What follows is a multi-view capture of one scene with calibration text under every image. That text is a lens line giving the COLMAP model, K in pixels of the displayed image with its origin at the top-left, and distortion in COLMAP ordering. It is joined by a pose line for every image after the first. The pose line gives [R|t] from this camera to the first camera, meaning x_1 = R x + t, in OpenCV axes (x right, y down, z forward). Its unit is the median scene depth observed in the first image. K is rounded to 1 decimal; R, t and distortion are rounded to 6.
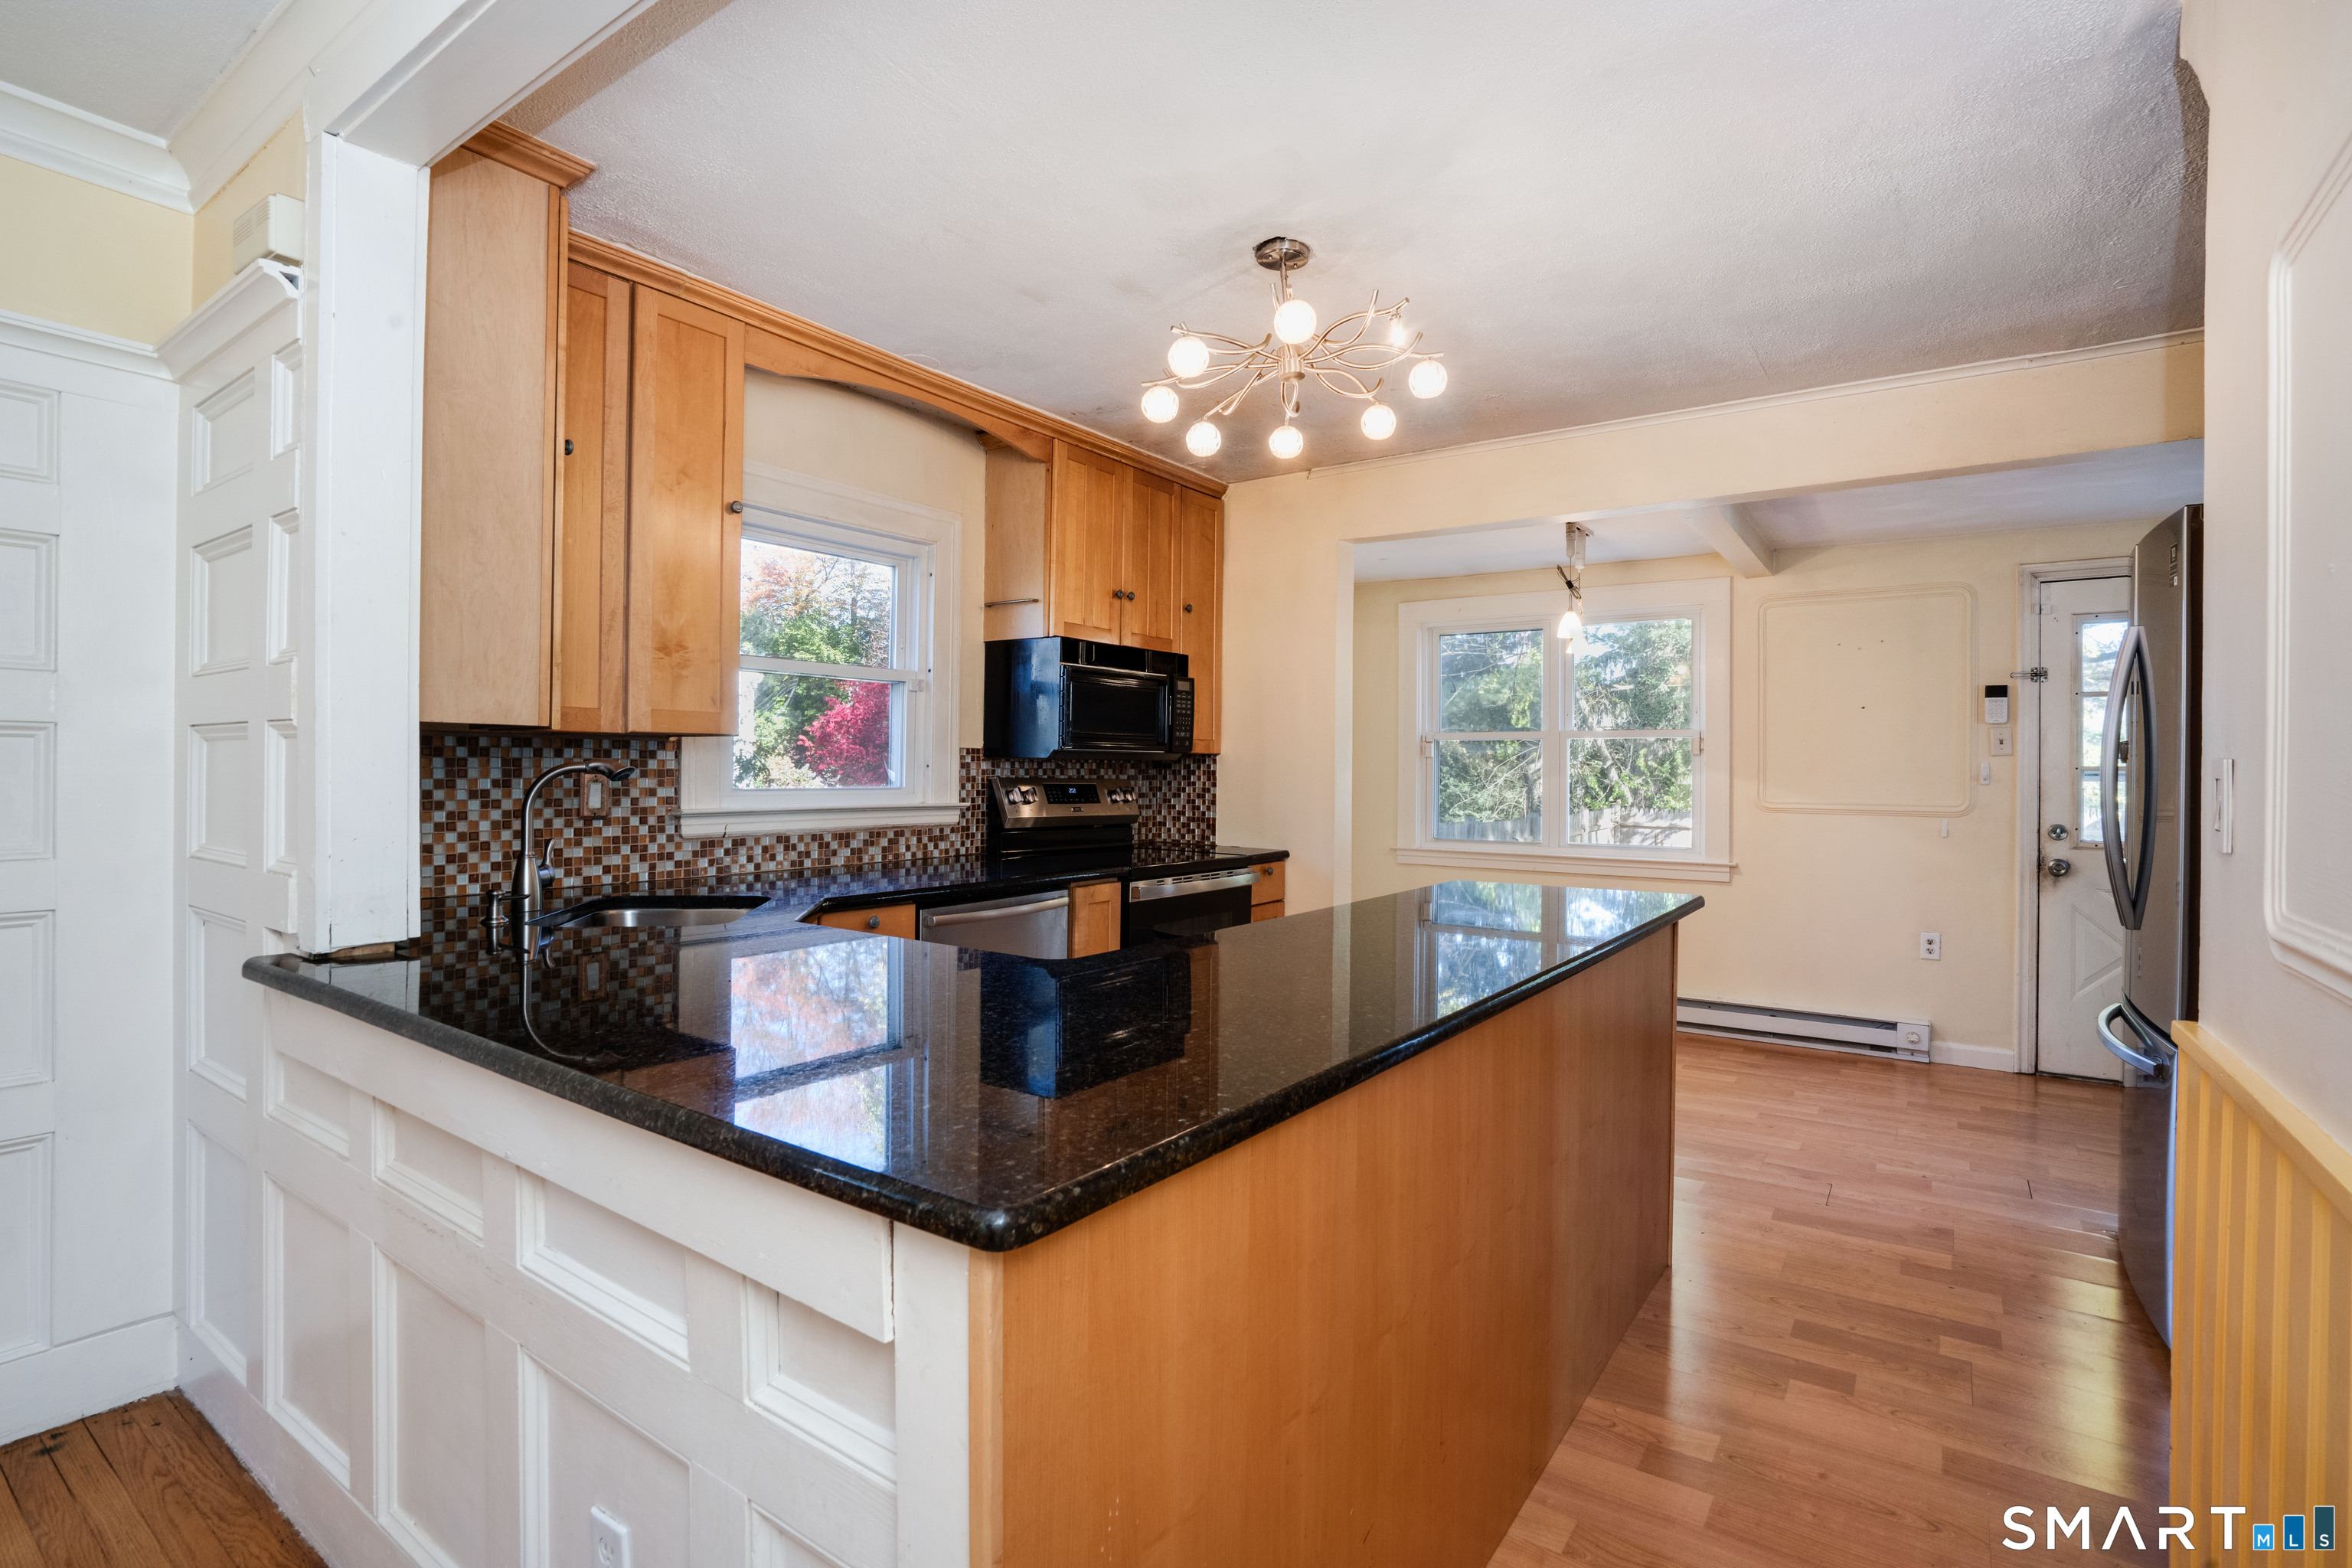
lens RADIAL K [[1094.4, 0, 1176.0], [0, 1094.4, 784.0], [0, 0, 1]] dist [-0.047452, 0.000314]
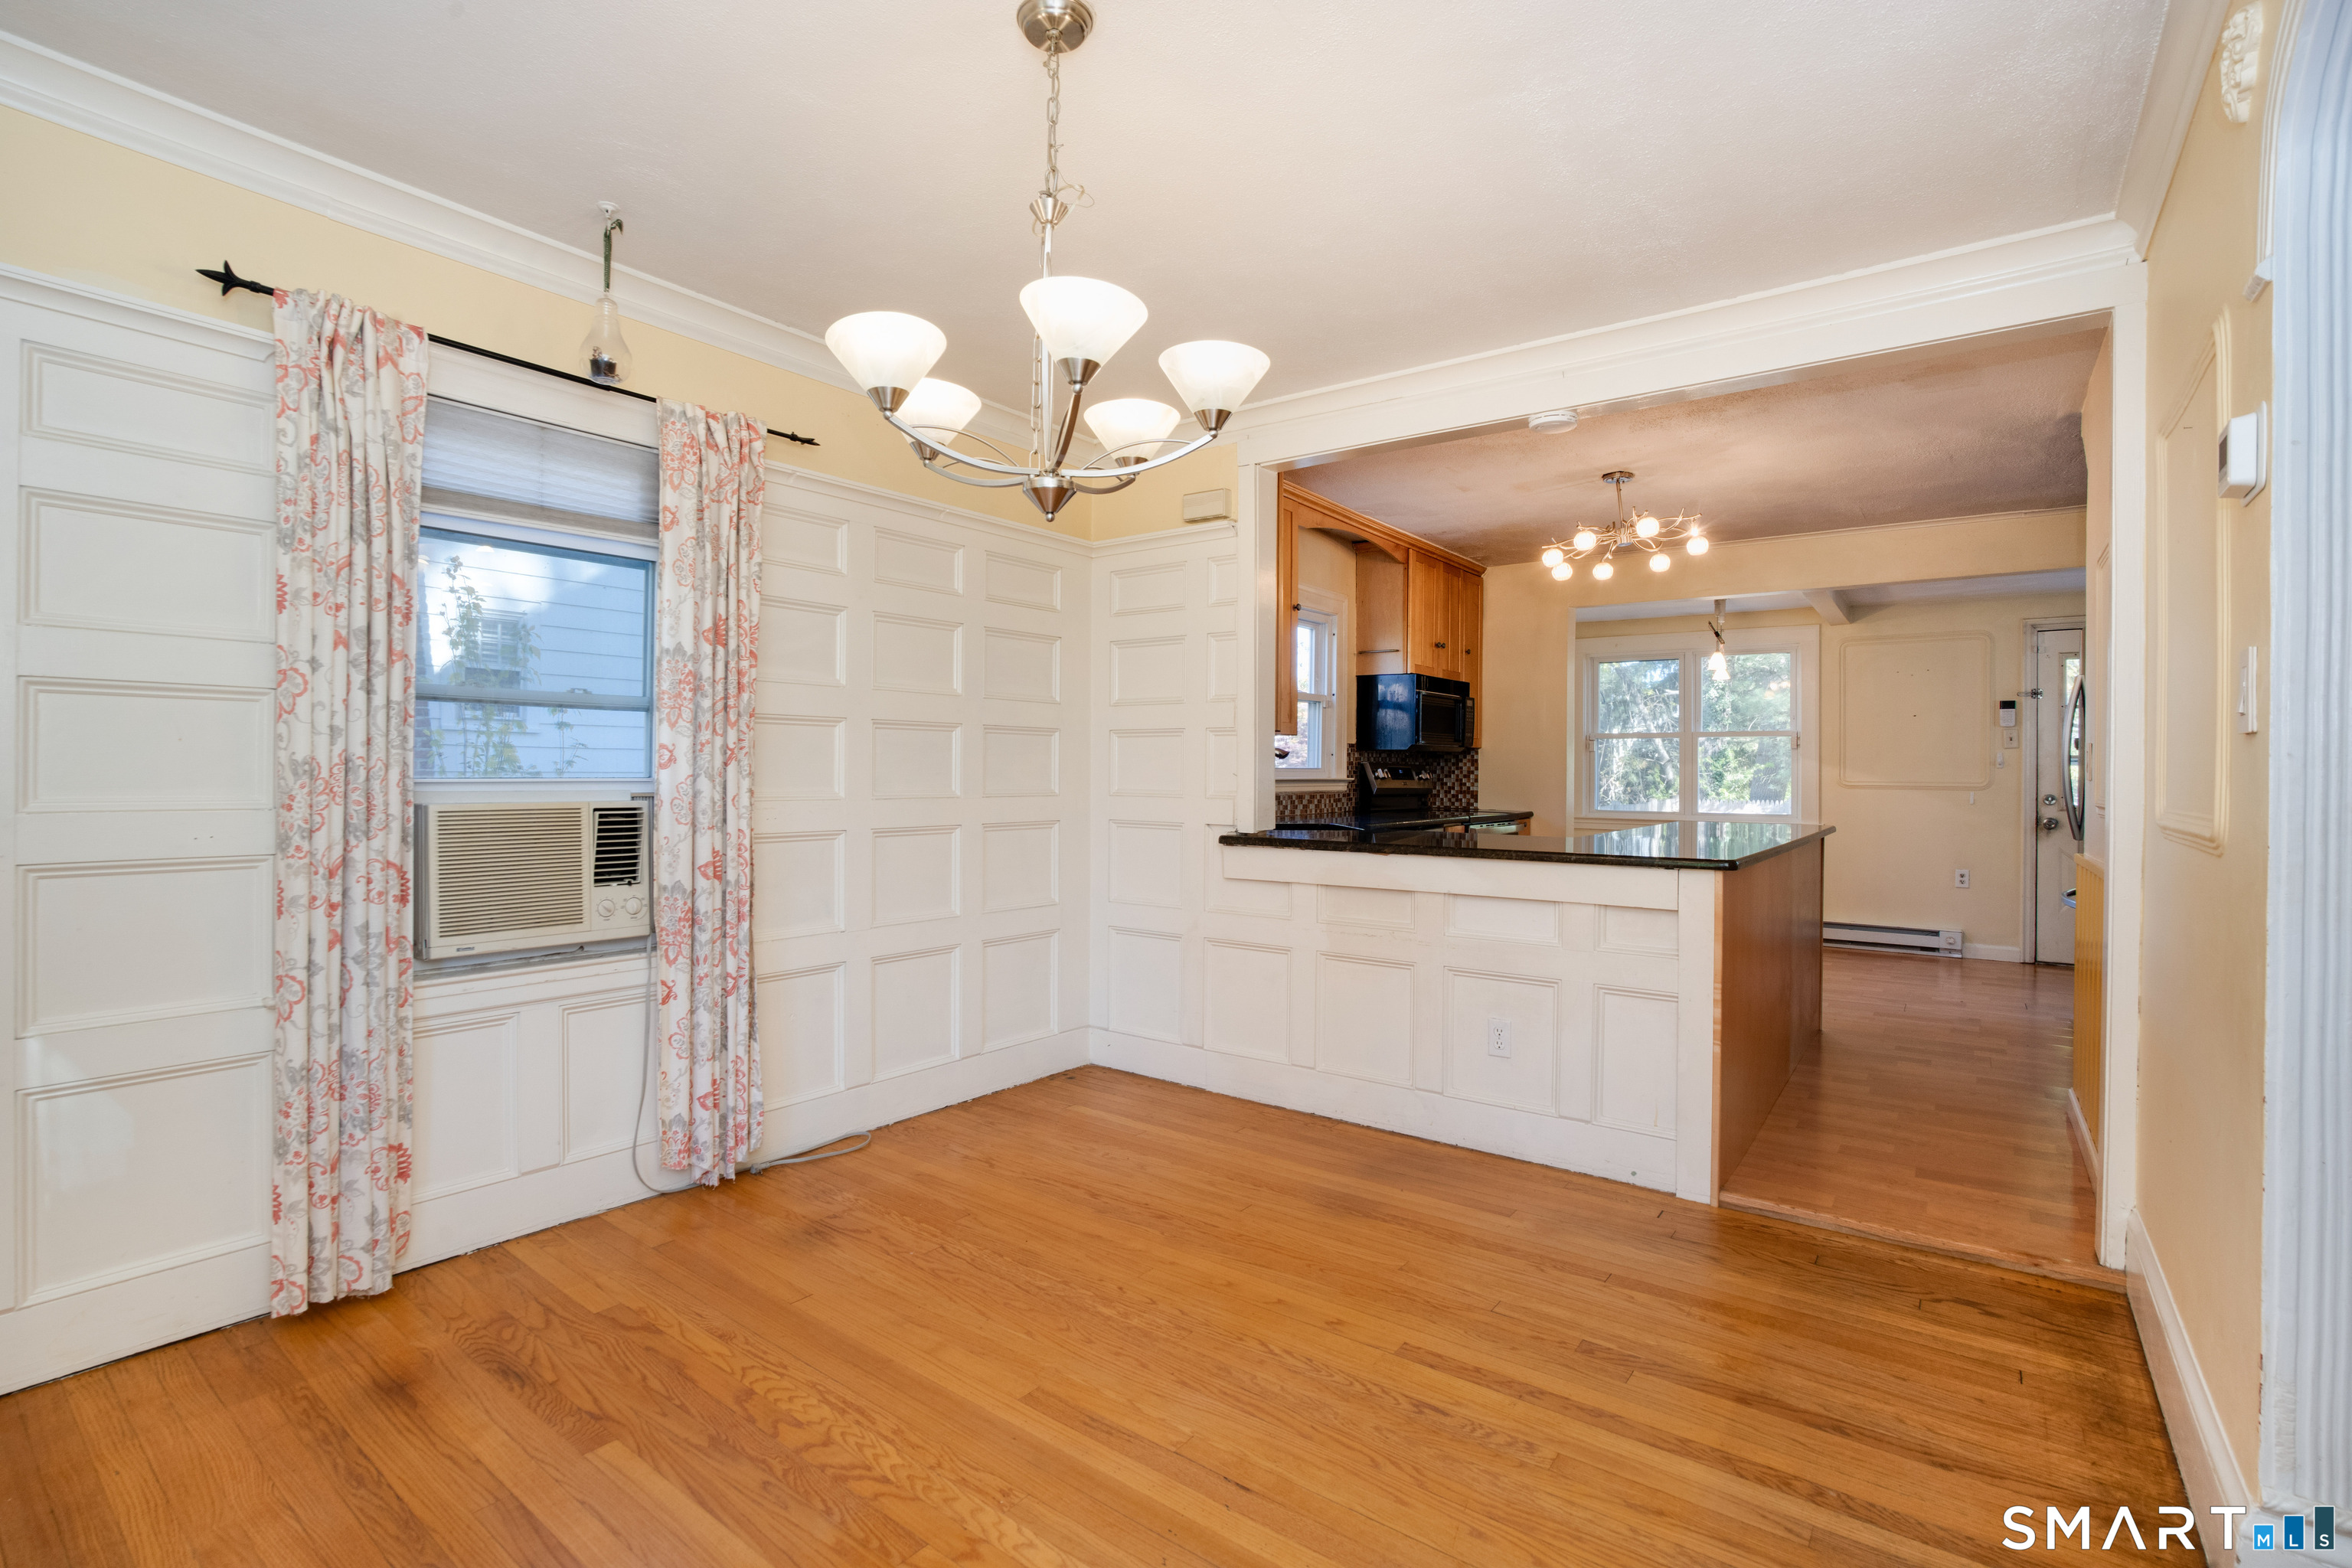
lens RADIAL K [[1079.8, 0, 1172.2], [0, 1079.8, 783.6], [0, 0, 1]] dist [-0.044677, 0.000750]
pose [[0.999691, -0.000899, -0.024836, -0.390106], [0.000911, 0.999999, 0.000442, 0.022804], [0.024836, -0.000465, 0.999691, -0.538837]]
